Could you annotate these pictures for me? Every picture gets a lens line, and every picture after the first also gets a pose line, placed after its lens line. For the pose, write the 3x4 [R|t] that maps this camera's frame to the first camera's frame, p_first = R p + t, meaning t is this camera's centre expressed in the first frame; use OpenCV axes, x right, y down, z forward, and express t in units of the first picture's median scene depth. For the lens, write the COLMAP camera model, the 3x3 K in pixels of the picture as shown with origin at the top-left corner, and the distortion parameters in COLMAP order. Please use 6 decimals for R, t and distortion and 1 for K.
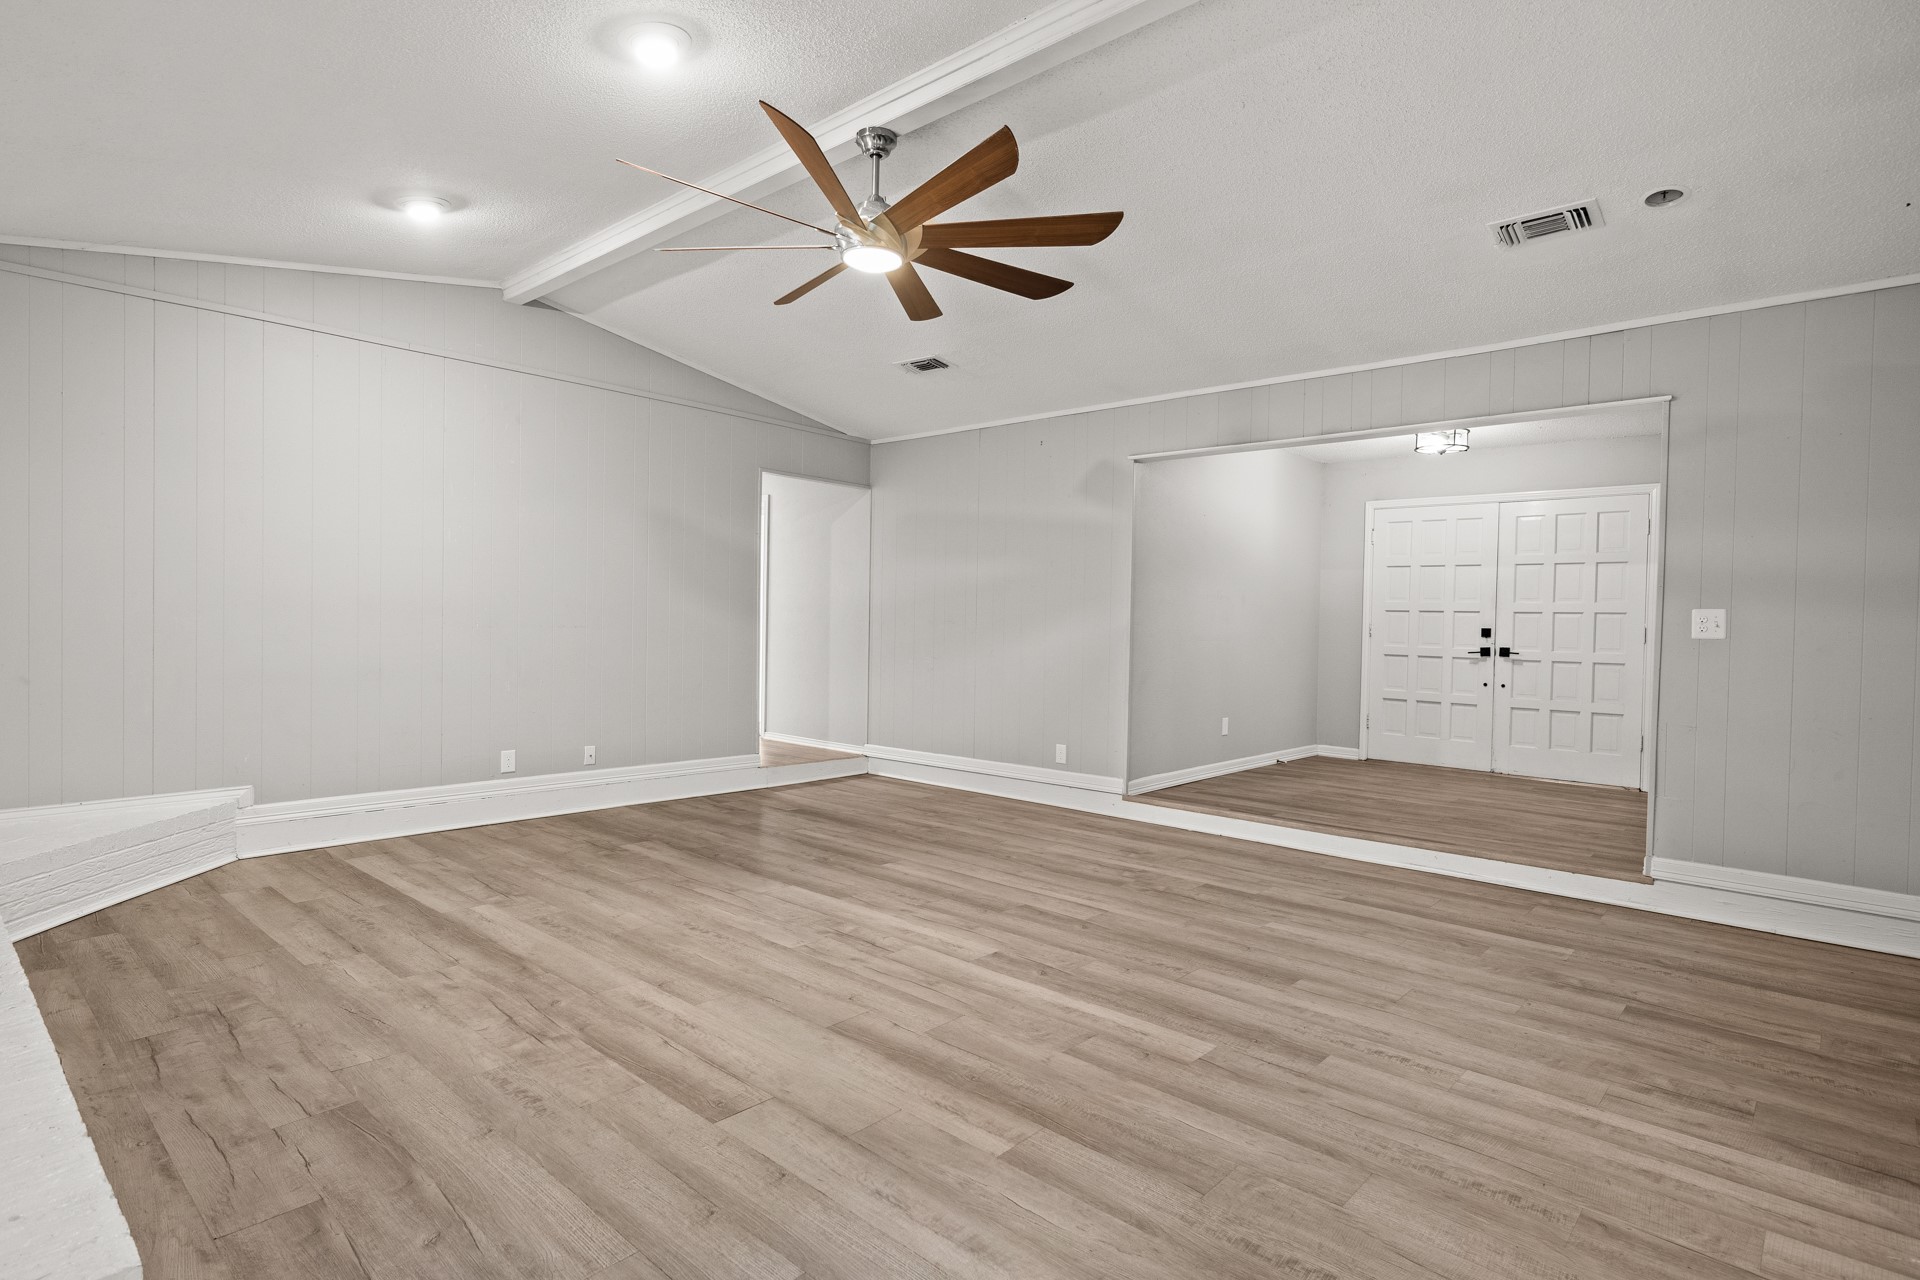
lens RADIAL K [[963.6, 0, 956.4], [0, 963.6, 658.6], [0, 0, 1]] dist [-0.006708, 0.001019]
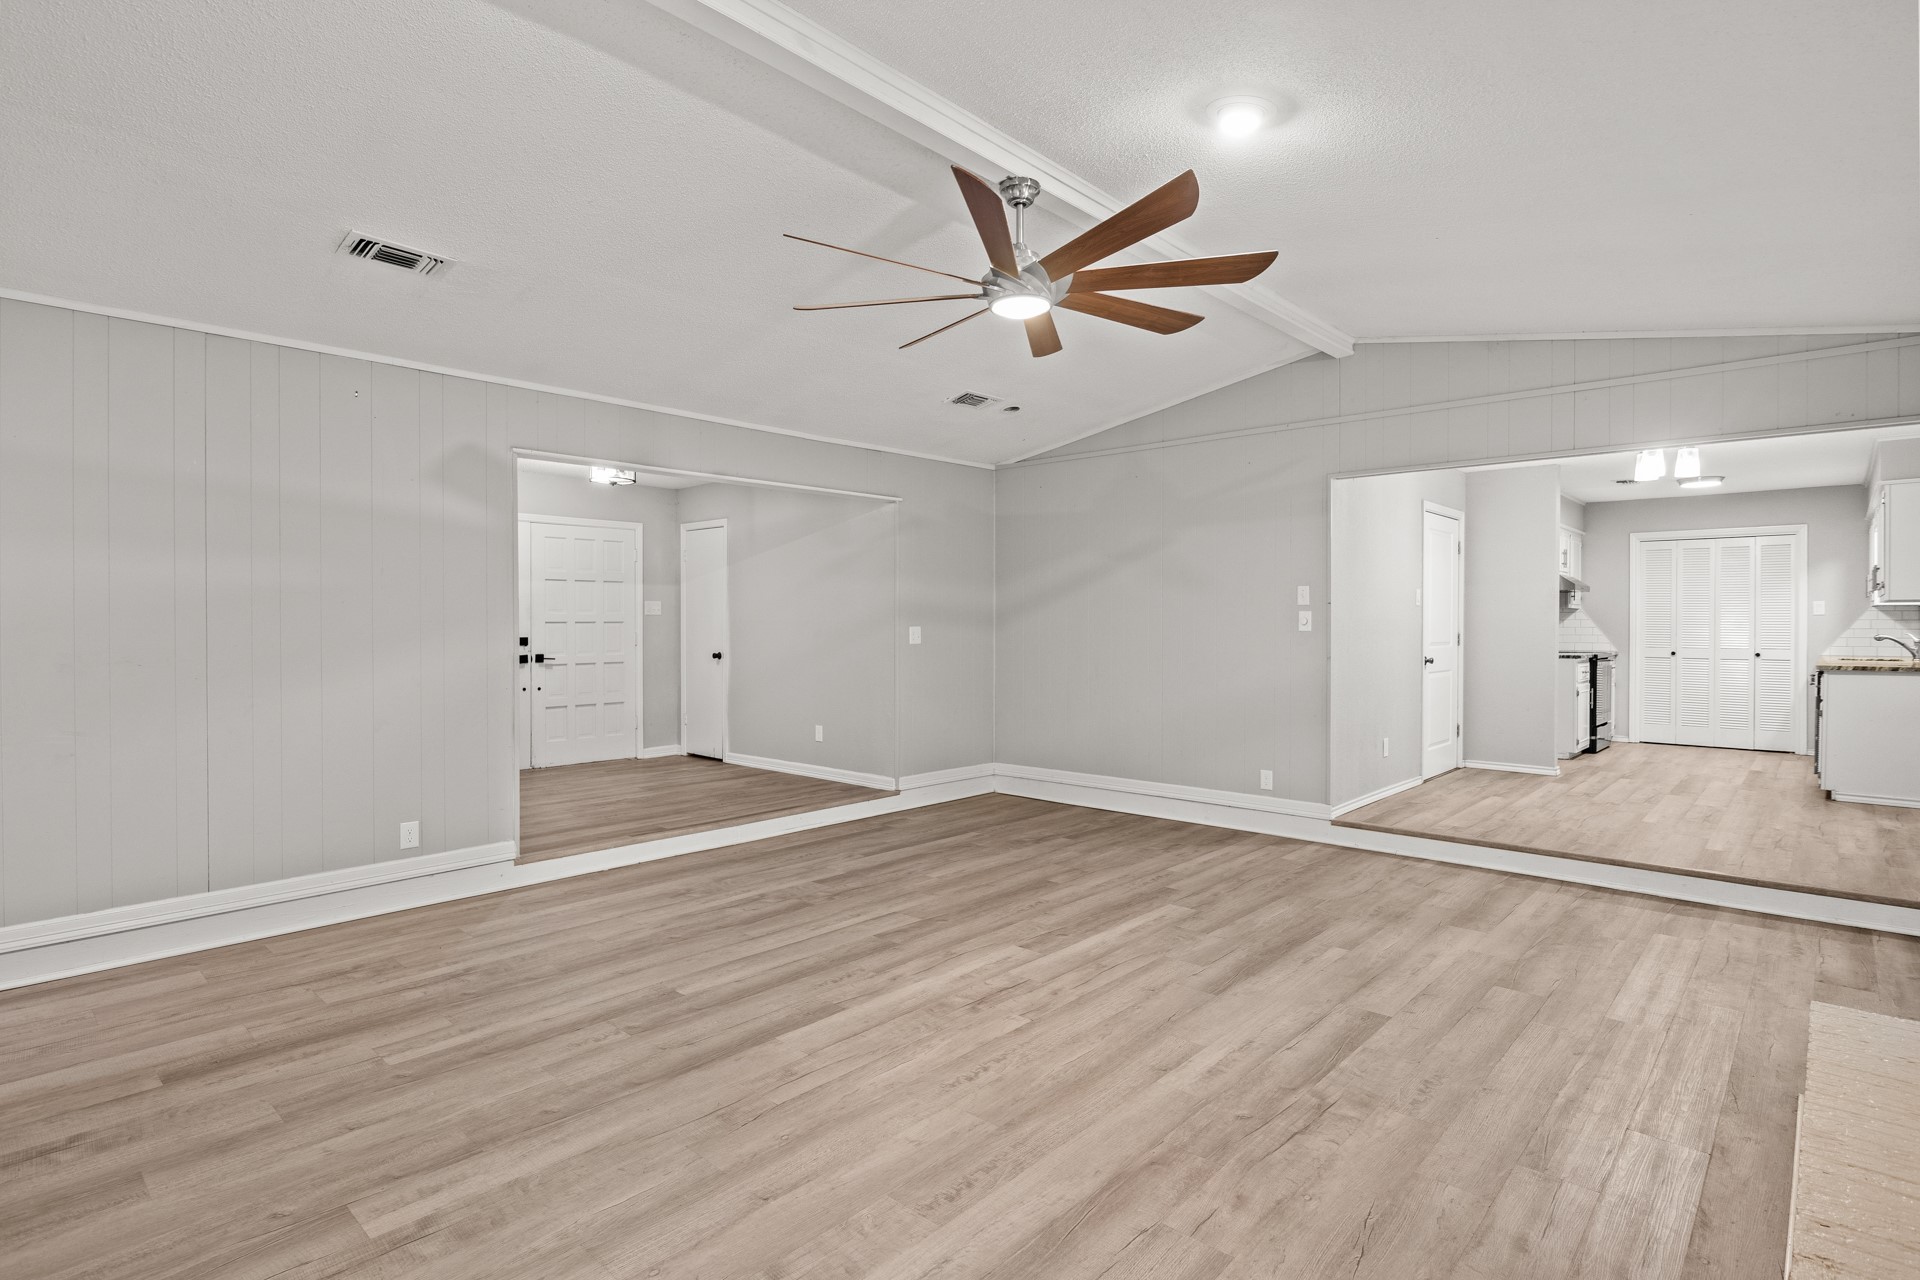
lens RADIAL K [[963.6, 0, 963.7], [0, 963.6, 633.6], [0, 0, 1]] dist [-0.006708, 0.001019]
pose [[0.006936, -0.031278, 0.999487, -1.060652], [0.038815, 0.998766, 0.030986, -0.100852], [-0.999222, 0.038580, 0.008141, 1.015079]]
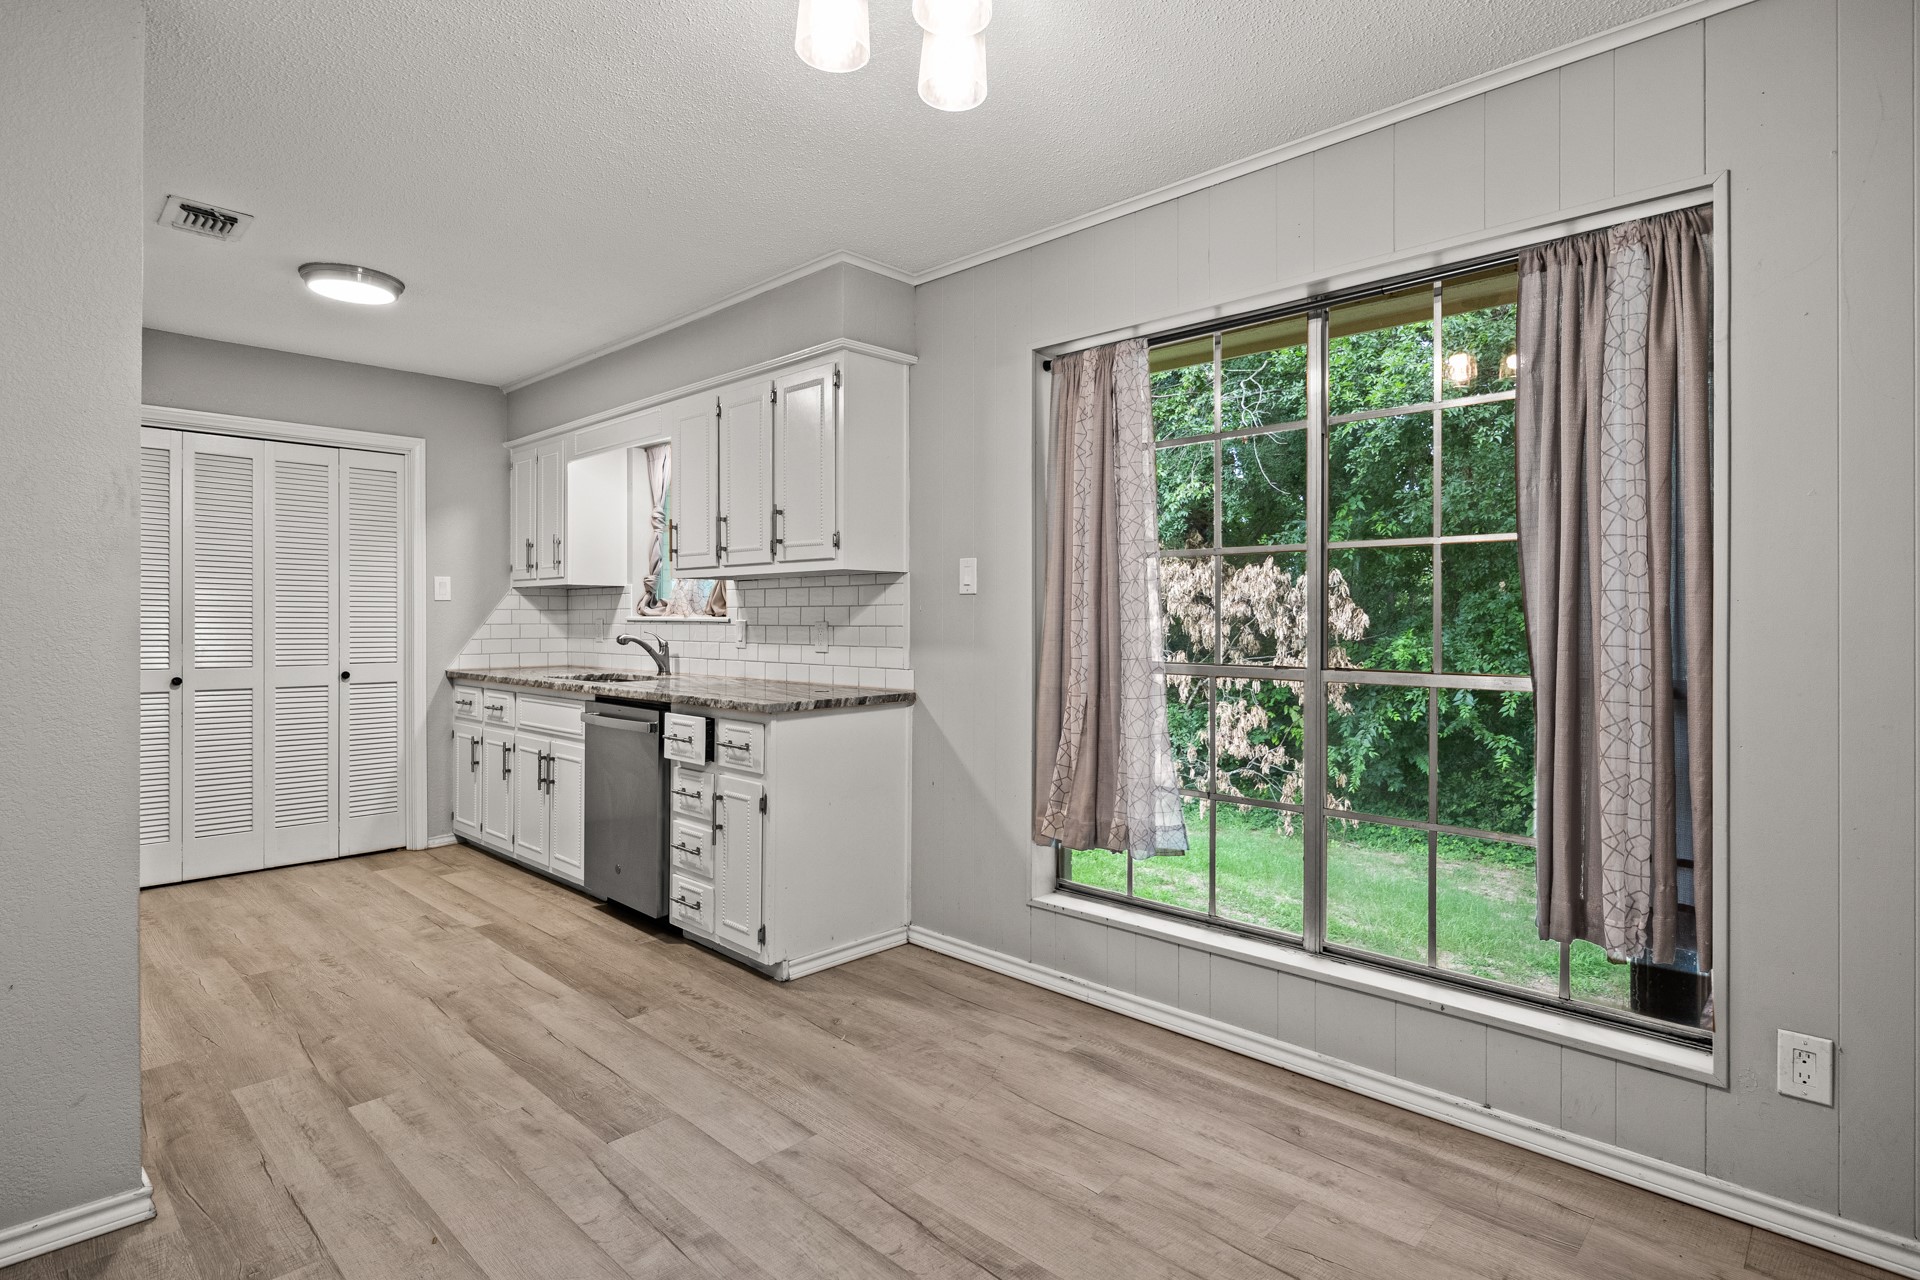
lens RADIAL K [[963.6, 0, 966.0], [0, 963.6, 632.5], [0, 0, 1]] dist [-0.006708, 0.001019]
pose [[-0.999519, -0.021833, 0.022032, 0.556522], [-0.020618, 0.998333, 0.053916, -0.034792], [-0.023172, 0.053436, -0.998302, 0.264922]]
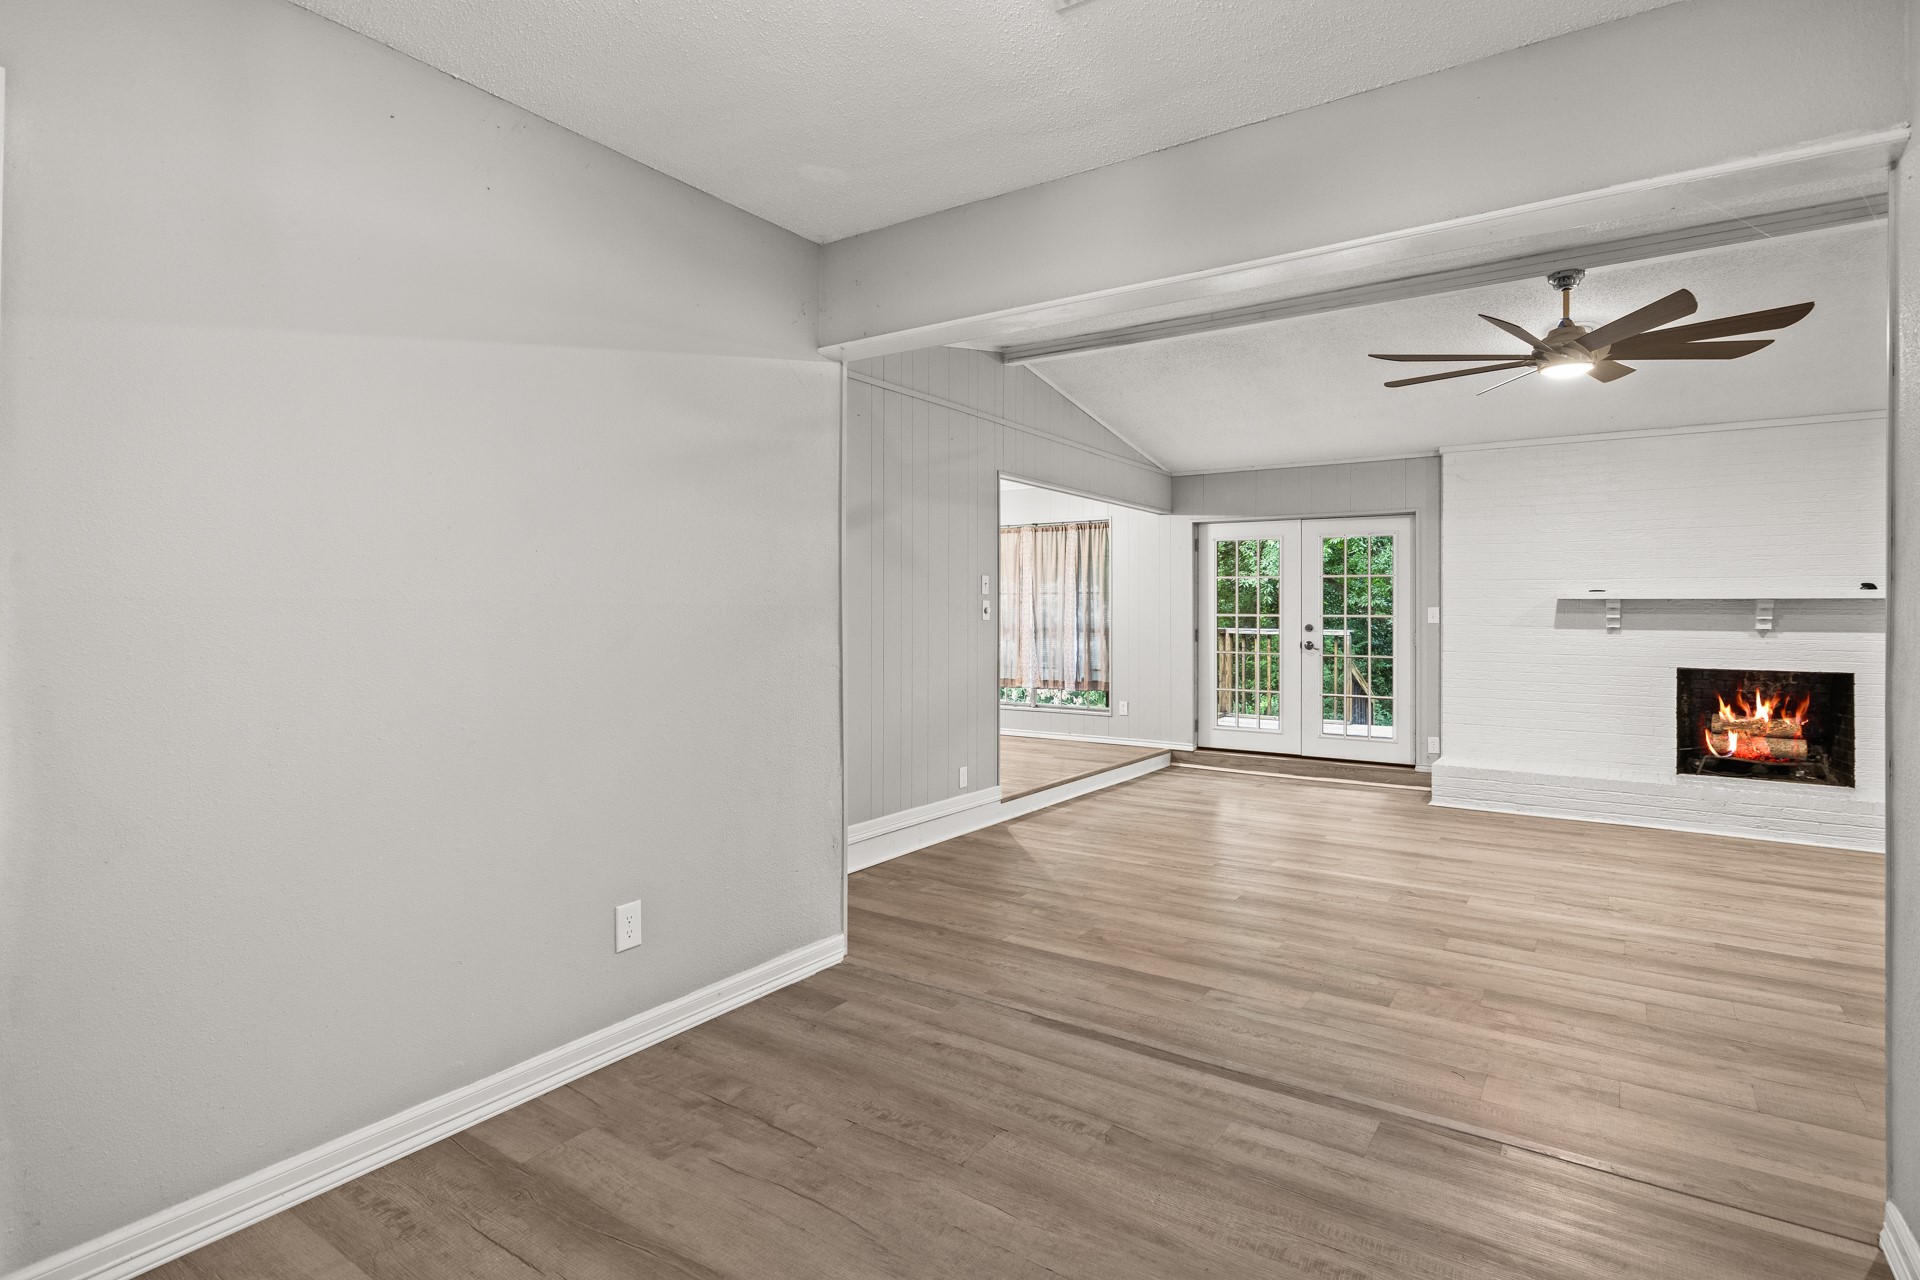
lens RADIAL K [[963.6, 0, 951.0], [0, 963.6, 628.8], [0, 0, 1]] dist [-0.006708, 0.001019]
pose [[-0.990877, -0.021344, -0.133070, 0.873822], [-0.028511, 0.998230, 0.052193, -0.102978], [0.131721, 0.055511, -0.989731, 2.098165]]
